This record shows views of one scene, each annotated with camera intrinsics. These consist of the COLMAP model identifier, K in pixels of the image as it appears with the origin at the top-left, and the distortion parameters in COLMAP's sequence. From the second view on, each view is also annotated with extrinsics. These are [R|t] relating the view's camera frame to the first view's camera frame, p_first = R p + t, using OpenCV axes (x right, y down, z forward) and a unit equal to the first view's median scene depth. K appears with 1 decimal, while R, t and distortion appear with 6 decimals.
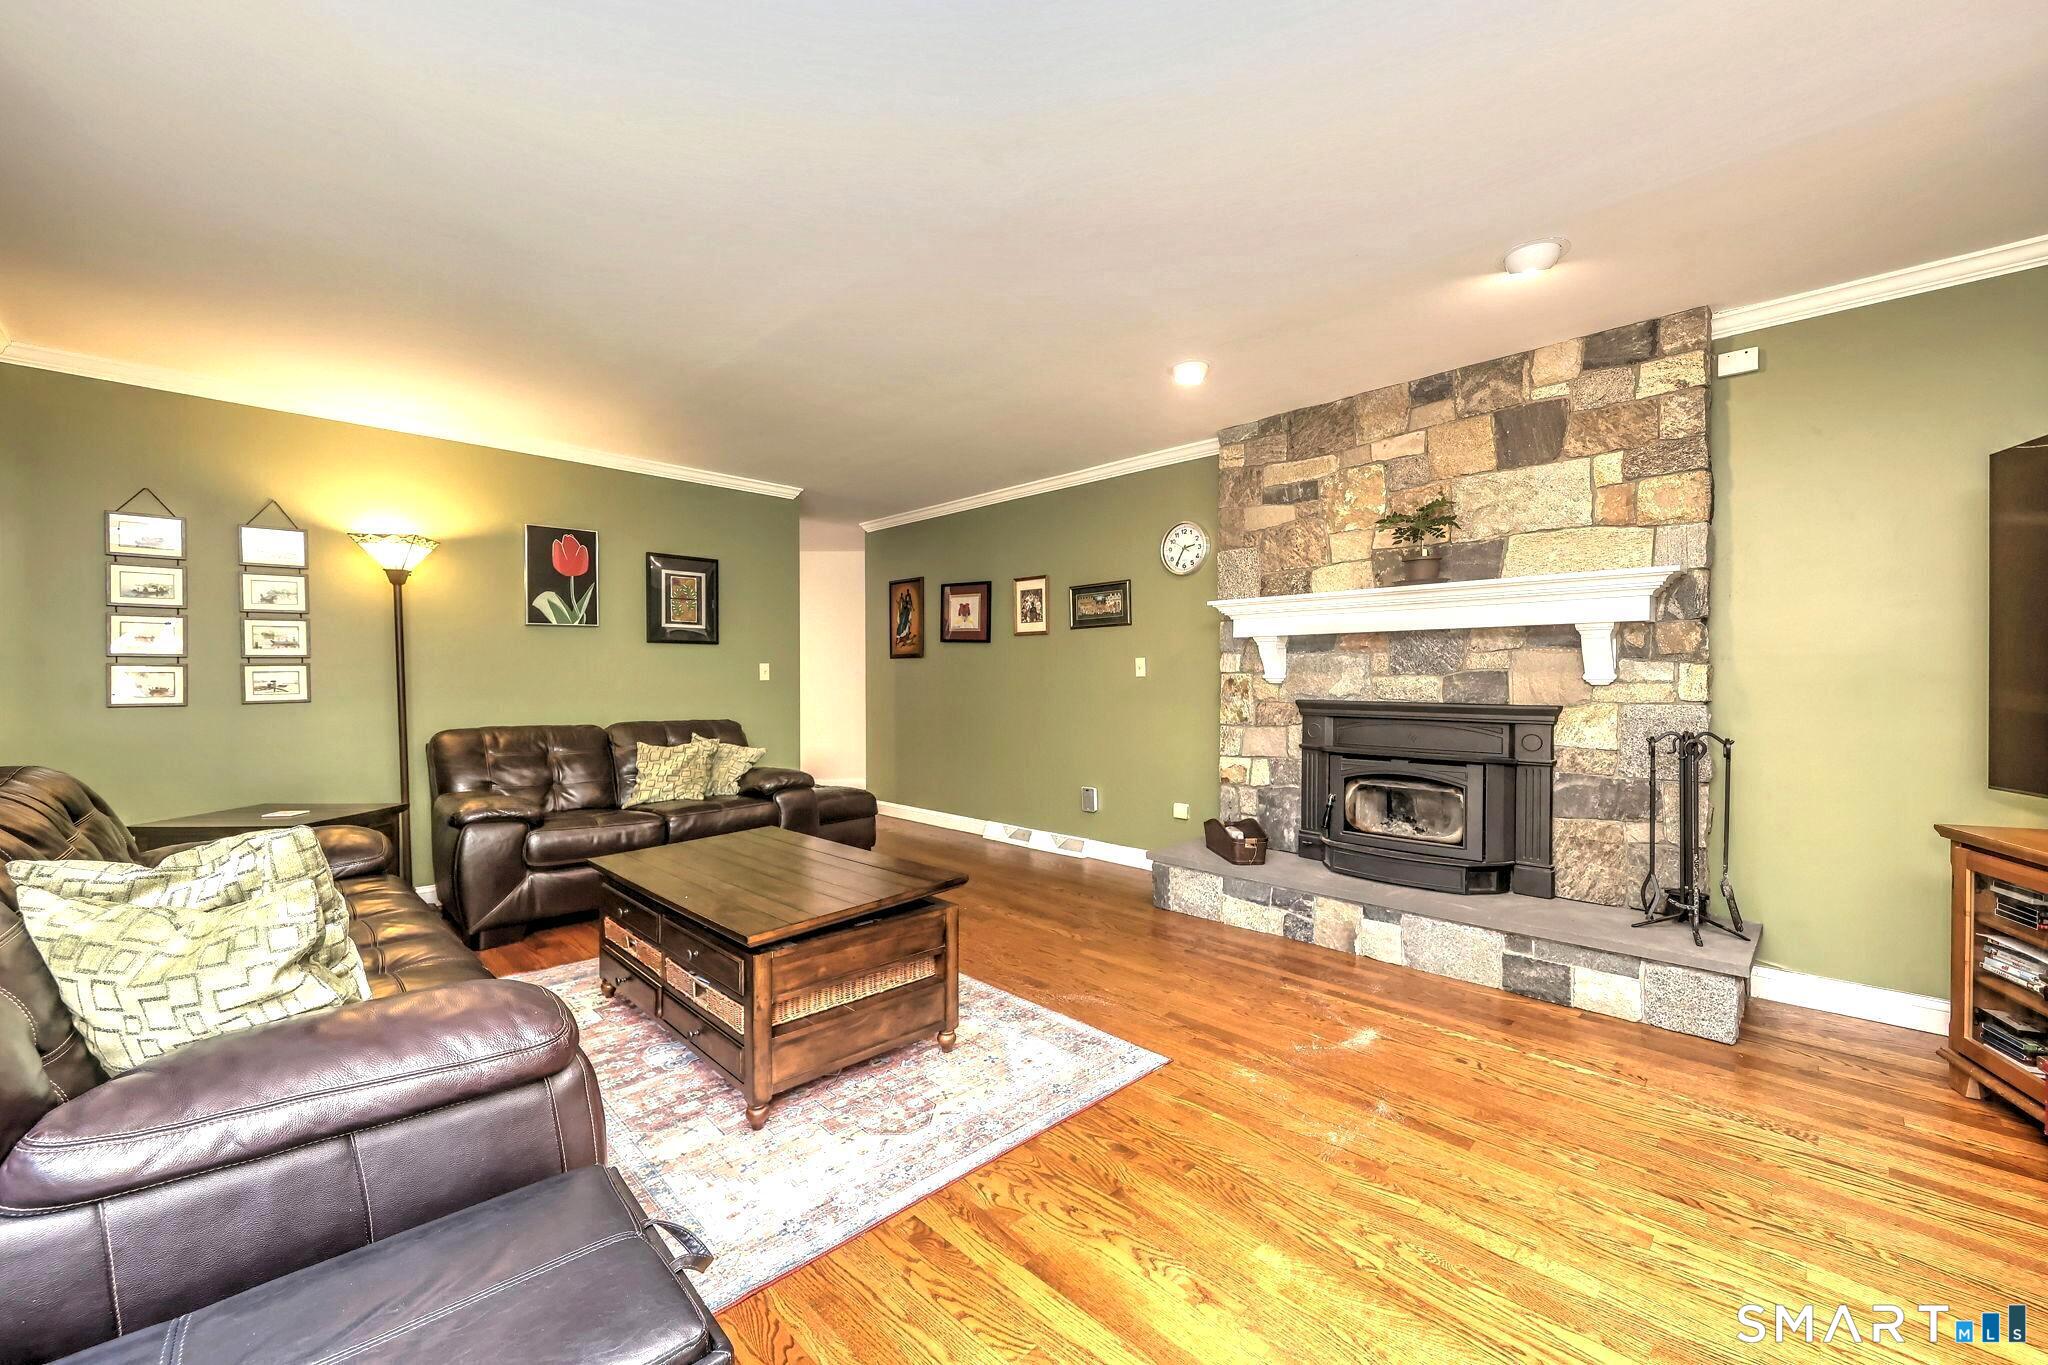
lens RADIAL K [[1161.6, 0, 1024.0], [0, 1161.6, 682.5], [0, 0, 1]] dist [0.002977, -0.000216]
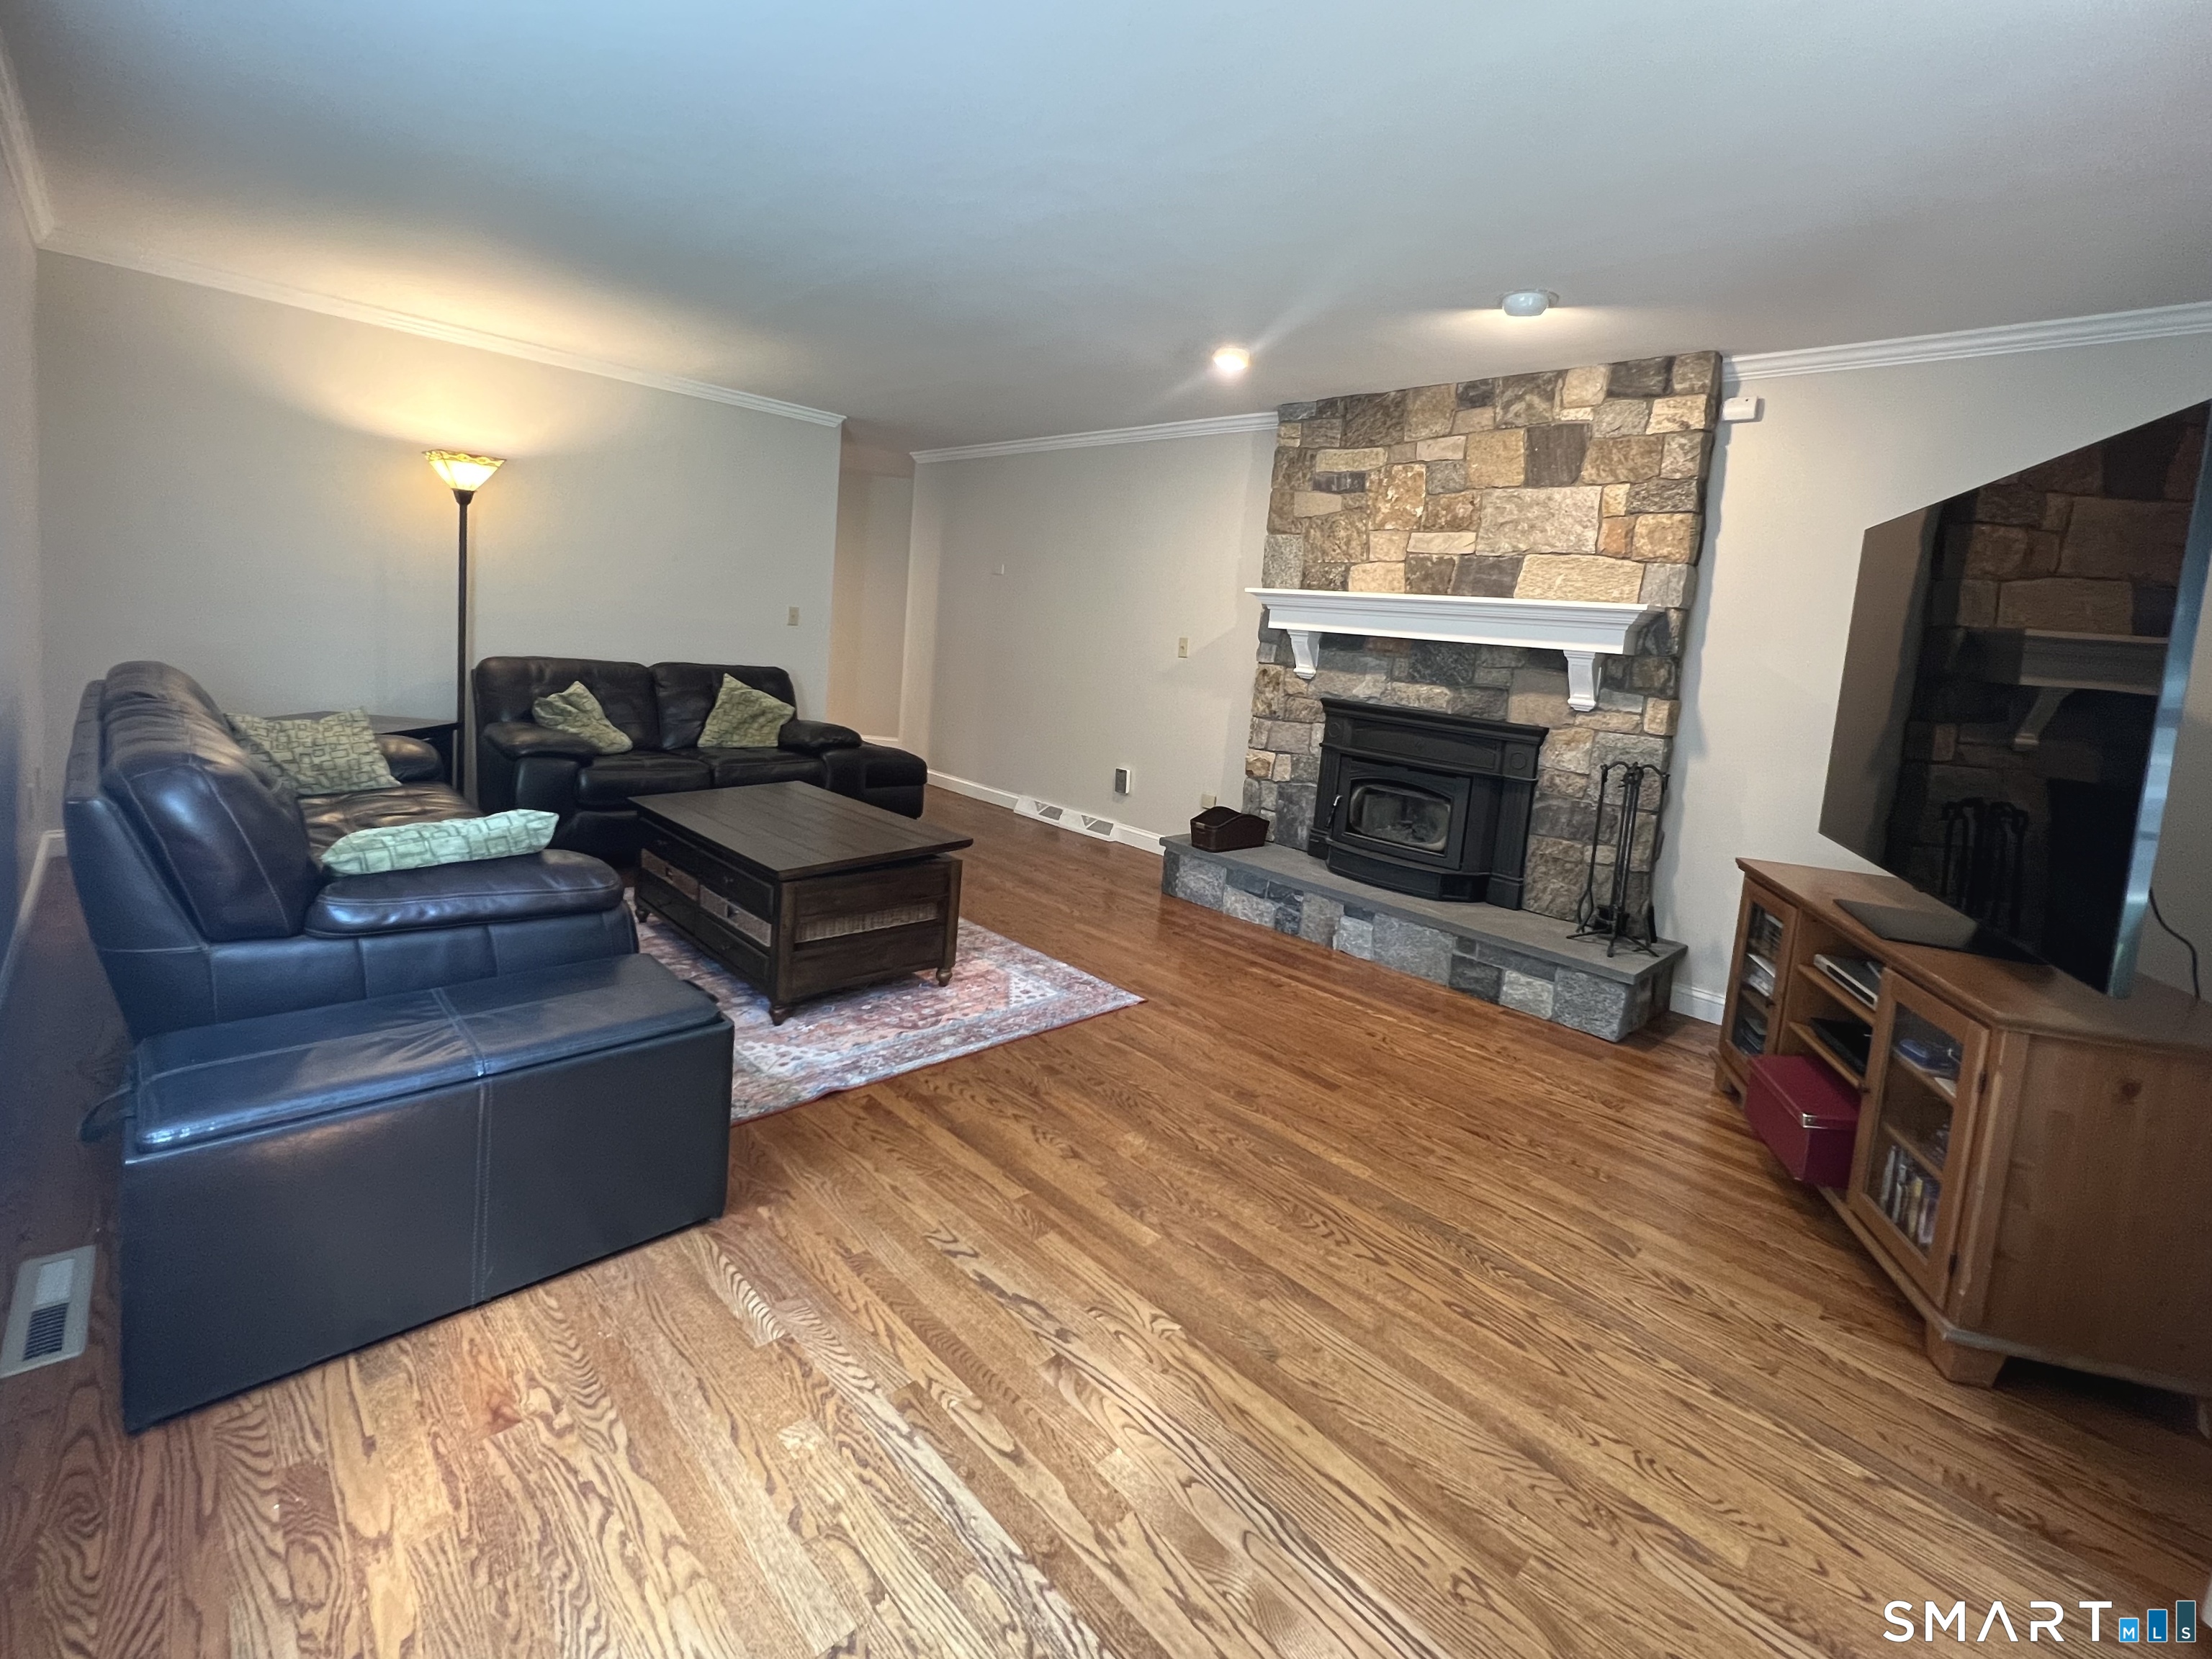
lens RADIAL K [[1542.2, 0, 1106.0], [0, 1542.2, 829.5], [0, 0, 1]] dist [-0.002804, -0.000336]
pose [[0.996223, 0.084127, -0.021490, 0.107454], [-0.080498, 0.987627, 0.134587, -0.042917], [0.032546, -0.132349, 0.990669, -0.376885]]
